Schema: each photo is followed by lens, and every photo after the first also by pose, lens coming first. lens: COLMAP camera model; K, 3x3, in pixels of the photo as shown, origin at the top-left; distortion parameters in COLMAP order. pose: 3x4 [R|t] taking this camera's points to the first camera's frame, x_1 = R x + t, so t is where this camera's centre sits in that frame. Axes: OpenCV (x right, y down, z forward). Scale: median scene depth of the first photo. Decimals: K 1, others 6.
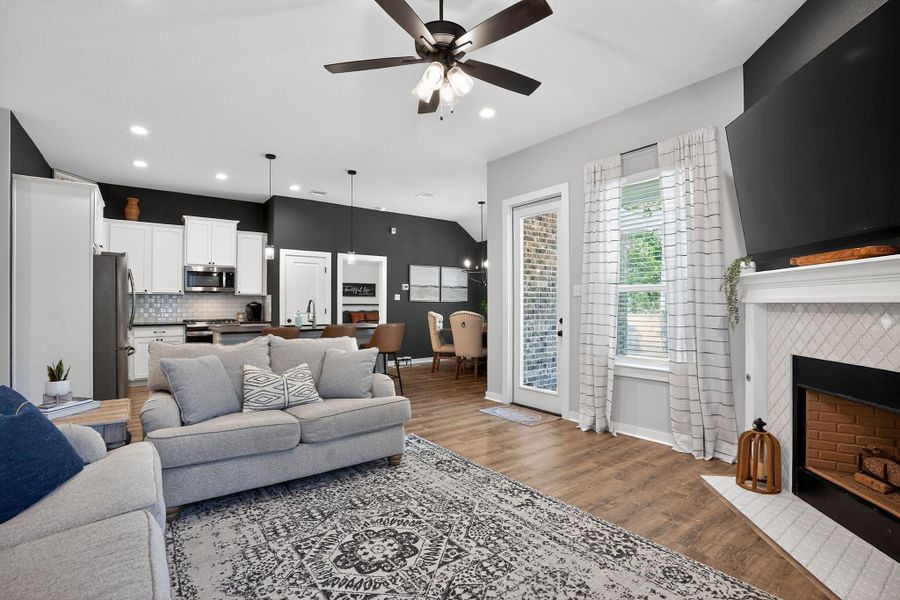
lens RADIAL K [[418.6, 0, 444.0], [0, 418.6, 302.9], [0, 0, 1]] dist [-0.063829, 0.021760]
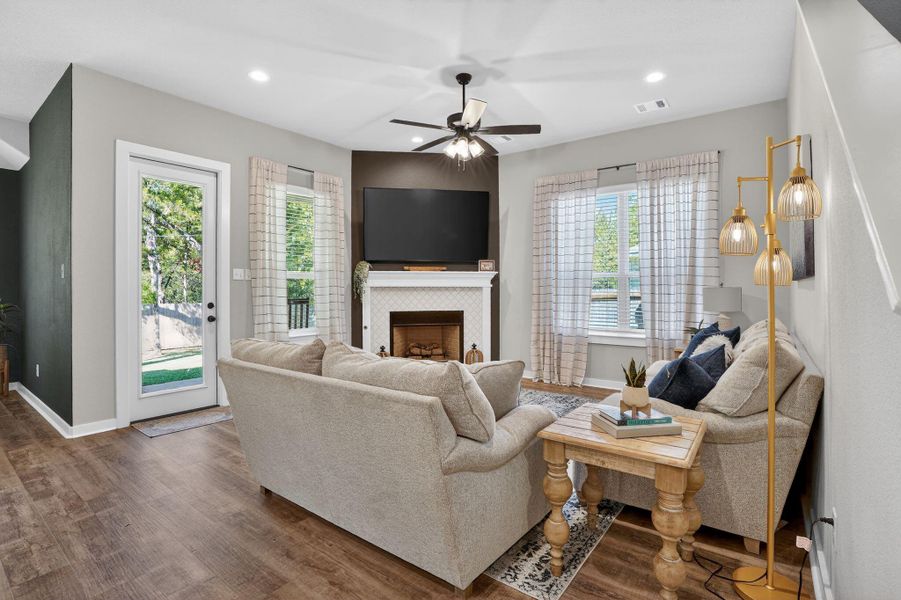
lens RADIAL K [[419.0, 0, 451.8], [0, 419.0, 288.7], [0, 0, 1]] dist [-0.063829, 0.021760]
pose [[-0.284940, -0.000482, 0.958545, -0.518822], [0.001055, 0.999999, 0.000817, 0.003574], [-0.958545, 0.001245, -0.284939, 0.504743]]
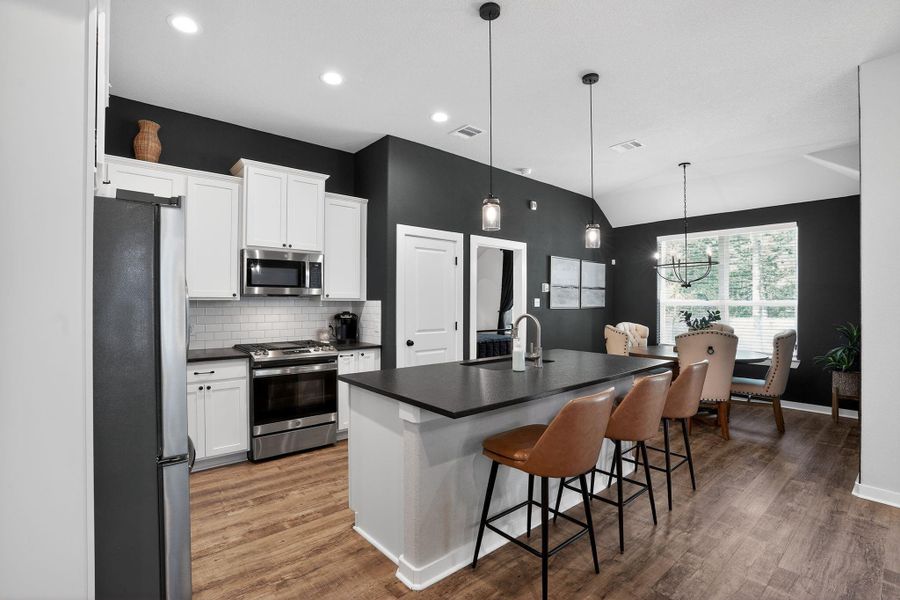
lens RADIAL K [[418.6, 0, 447.2], [0, 418.6, 301.0], [0, 0, 1]] dist [-0.063829, 0.021760]
pose [[0.998029, 0.004354, 0.062598, -0.380583], [-0.004480, 0.999988, 0.001875, -0.021573], [-0.062589, -0.002152, 0.998037, 0.412180]]
